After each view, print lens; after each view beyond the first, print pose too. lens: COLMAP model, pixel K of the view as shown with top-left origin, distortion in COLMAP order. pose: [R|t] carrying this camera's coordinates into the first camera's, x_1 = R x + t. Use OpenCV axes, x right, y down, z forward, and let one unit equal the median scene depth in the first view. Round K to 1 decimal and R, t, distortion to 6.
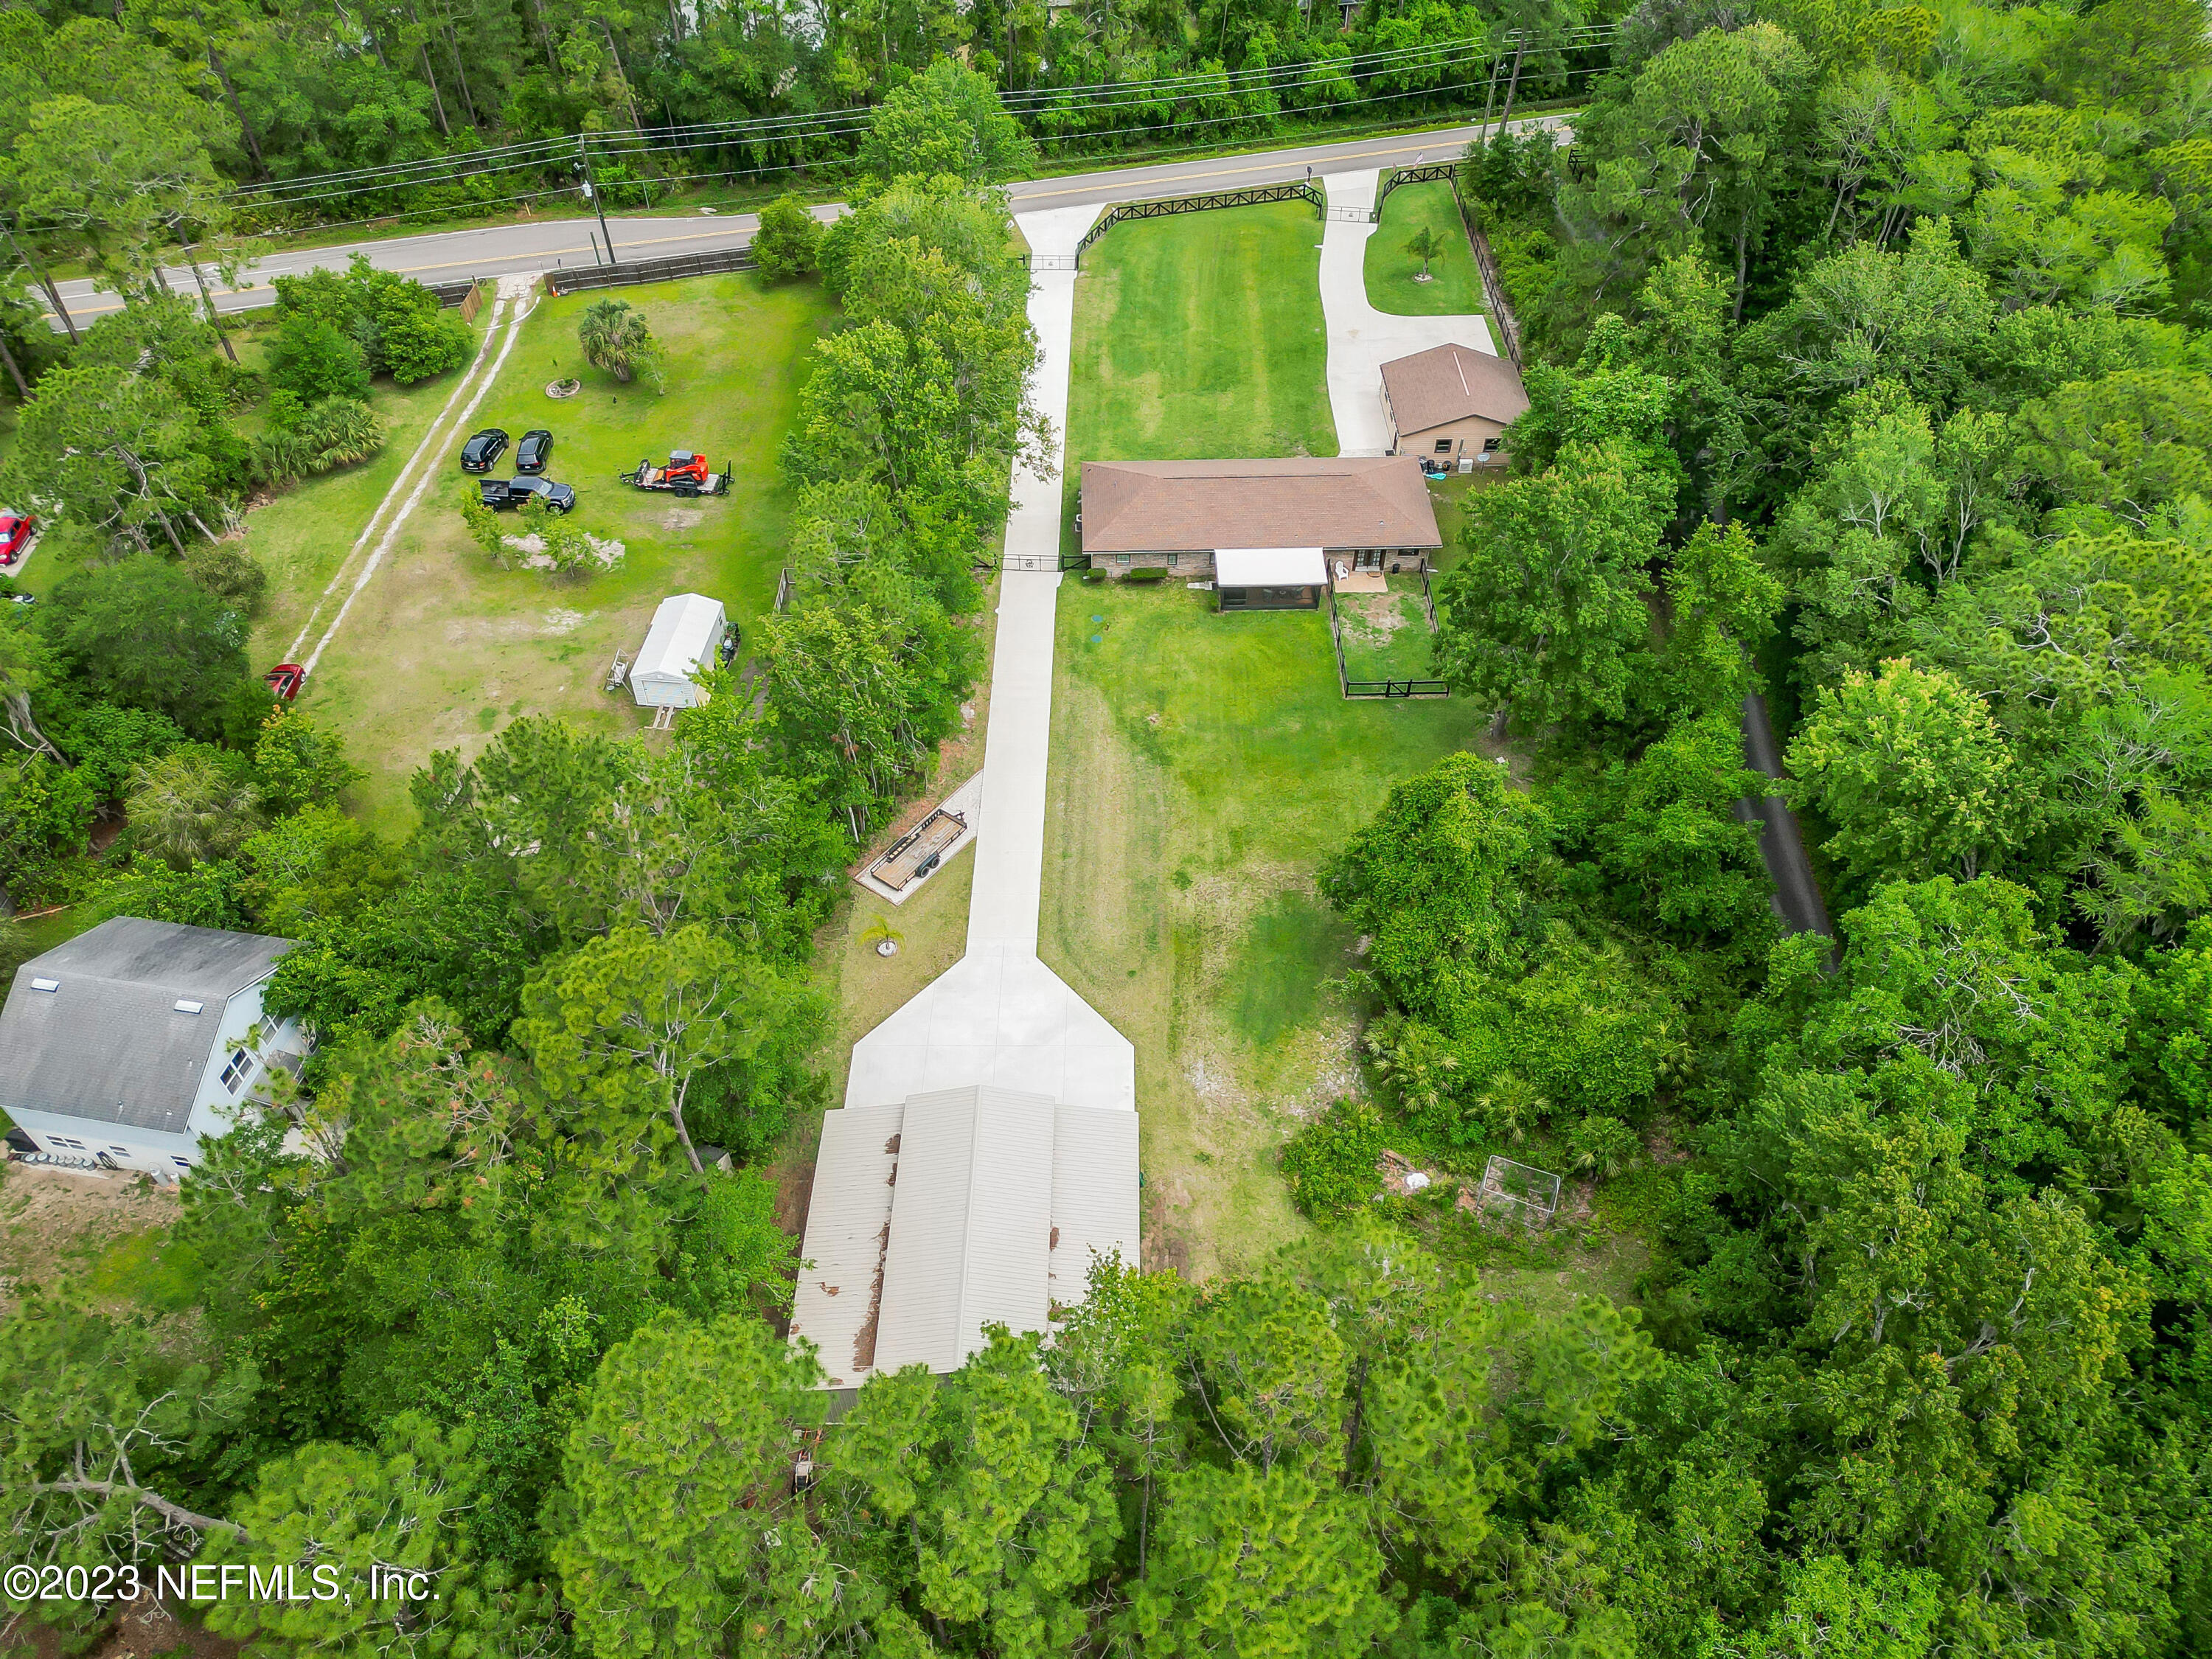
lens RADIAL K [[1513.4, 0, 1103.1], [0, 1513.4, 793.6], [0, 0, 1]] dist [0.043773, -0.033230]
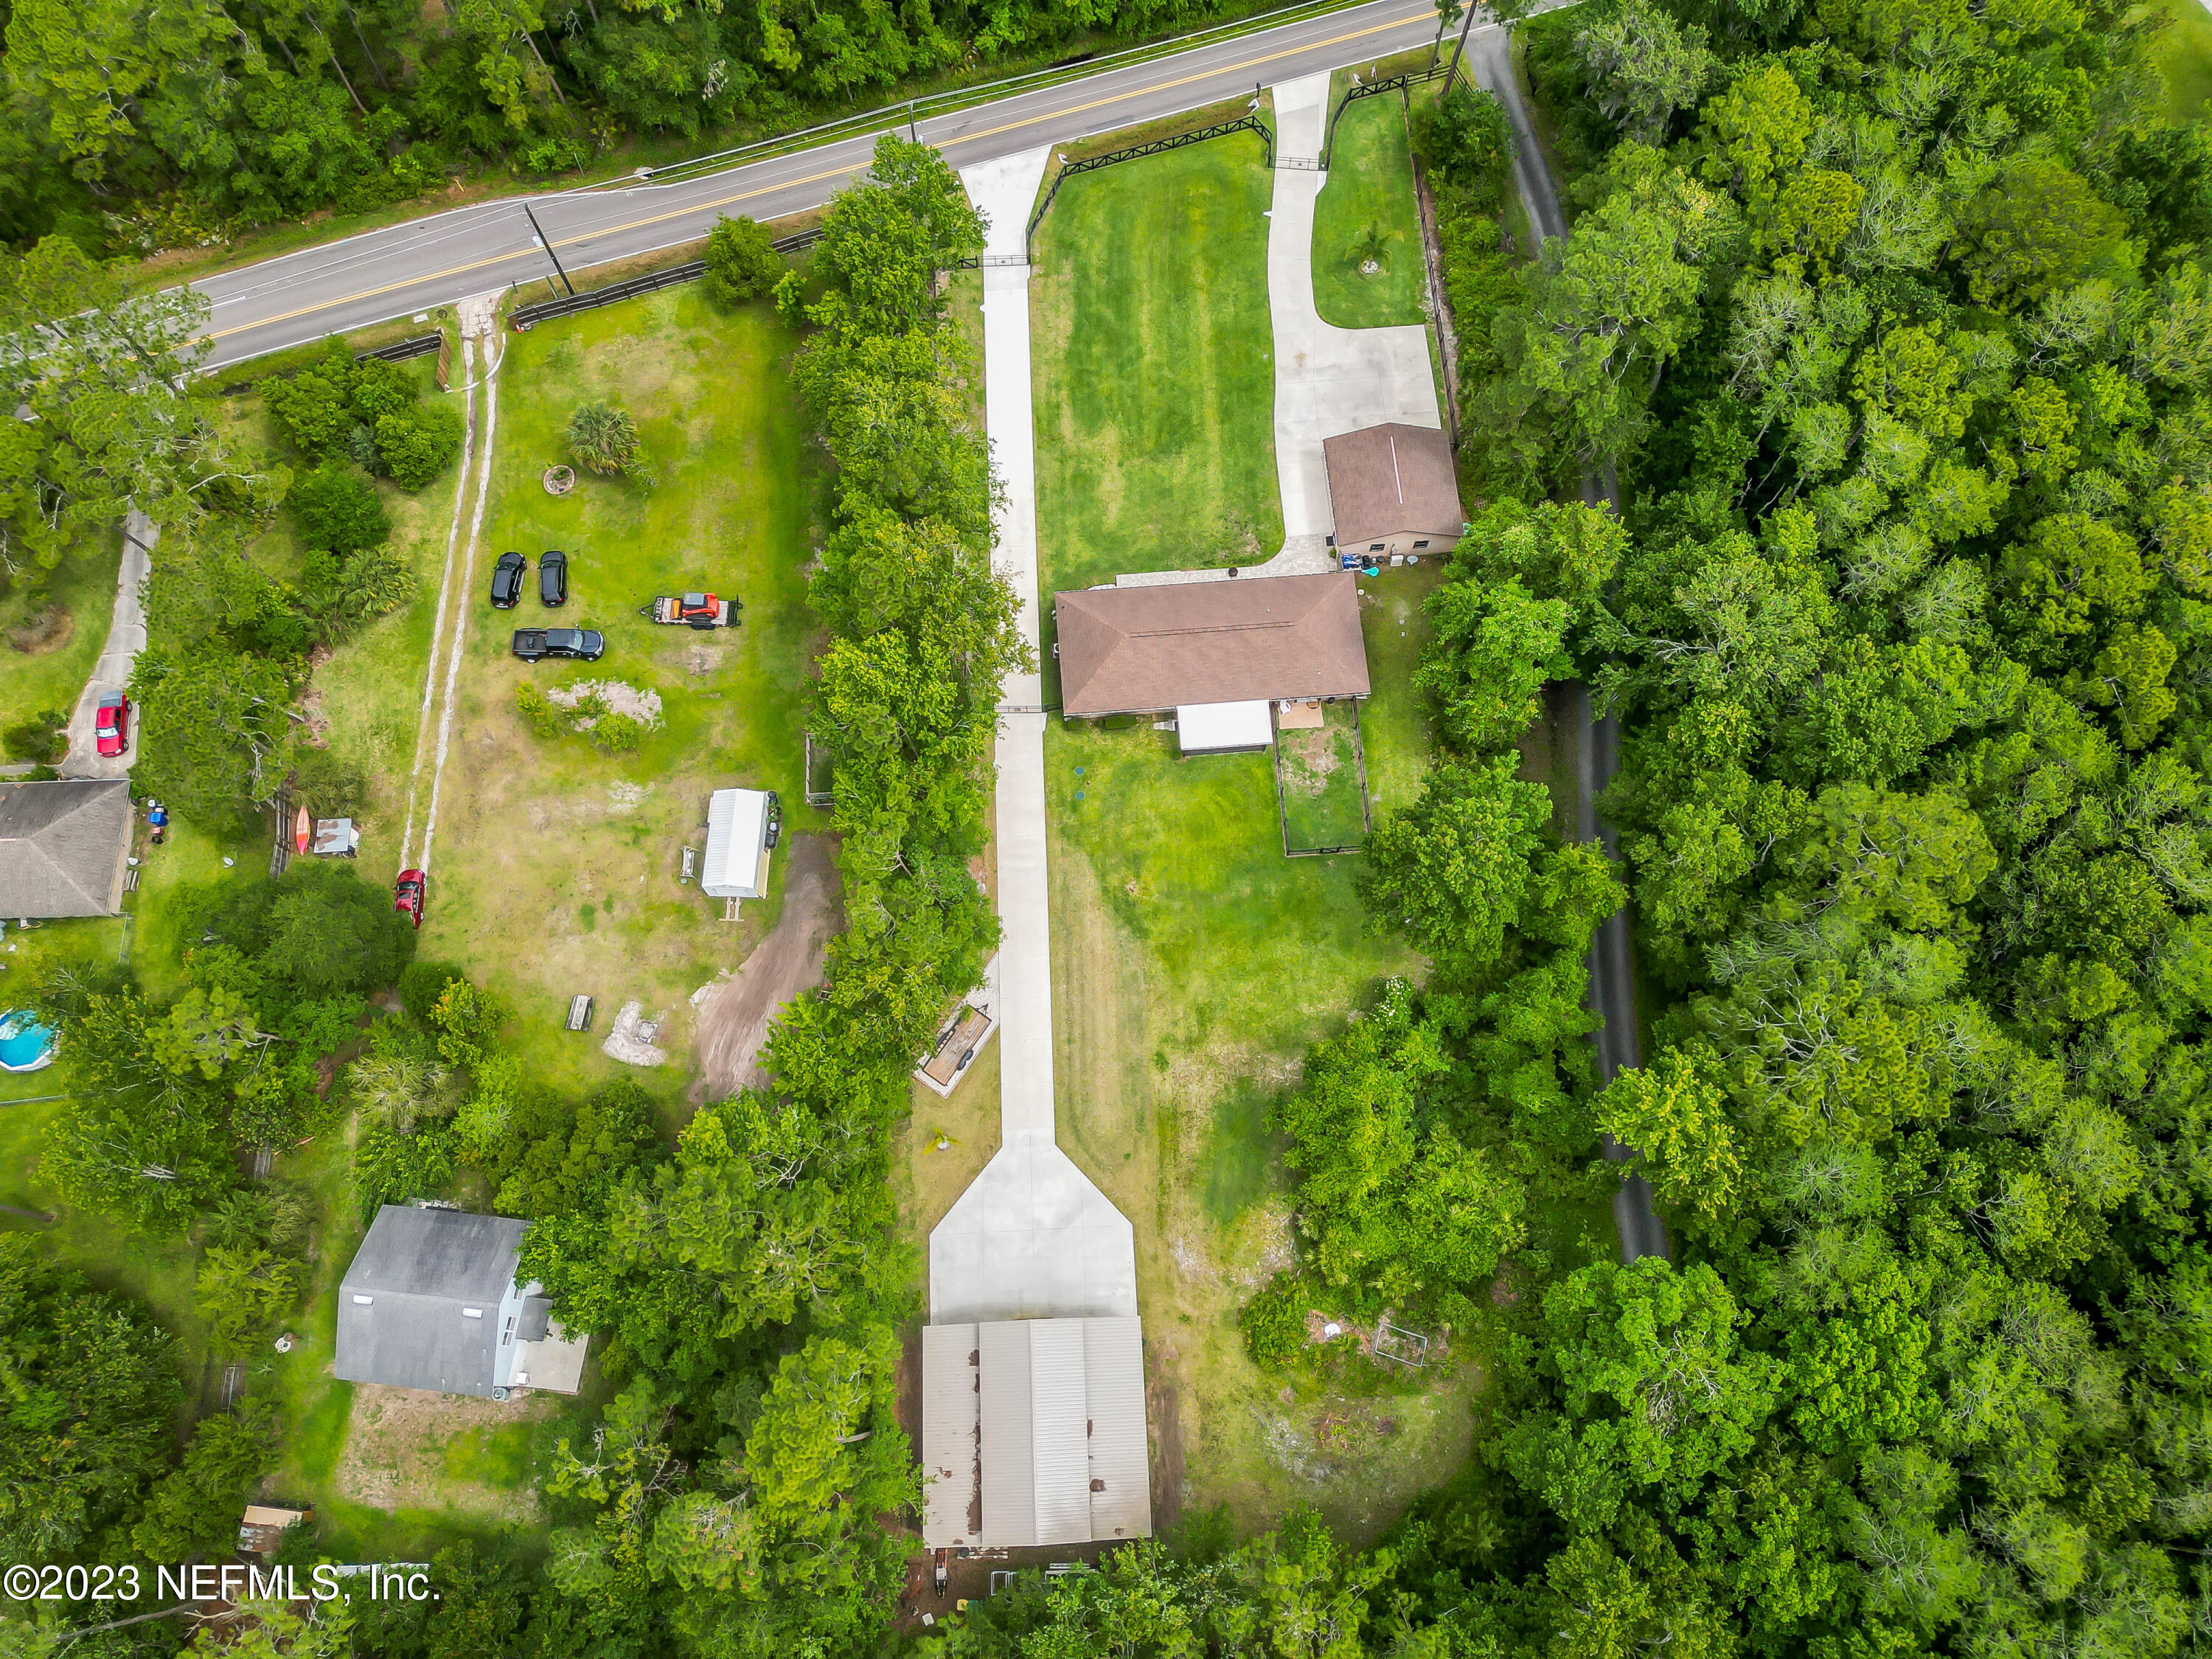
lens RADIAL K [[1570.1, 0, 1098.5], [0, 1570.1, 711.0], [0, 0, 1]] dist [0.056414, -0.056908]
pose [[0.998370, -0.053042, 0.021051, -0.012492], [0.040606, 0.919481, 0.391031, -0.648845], [-0.040097, -0.389539, 0.920137, -0.113782]]
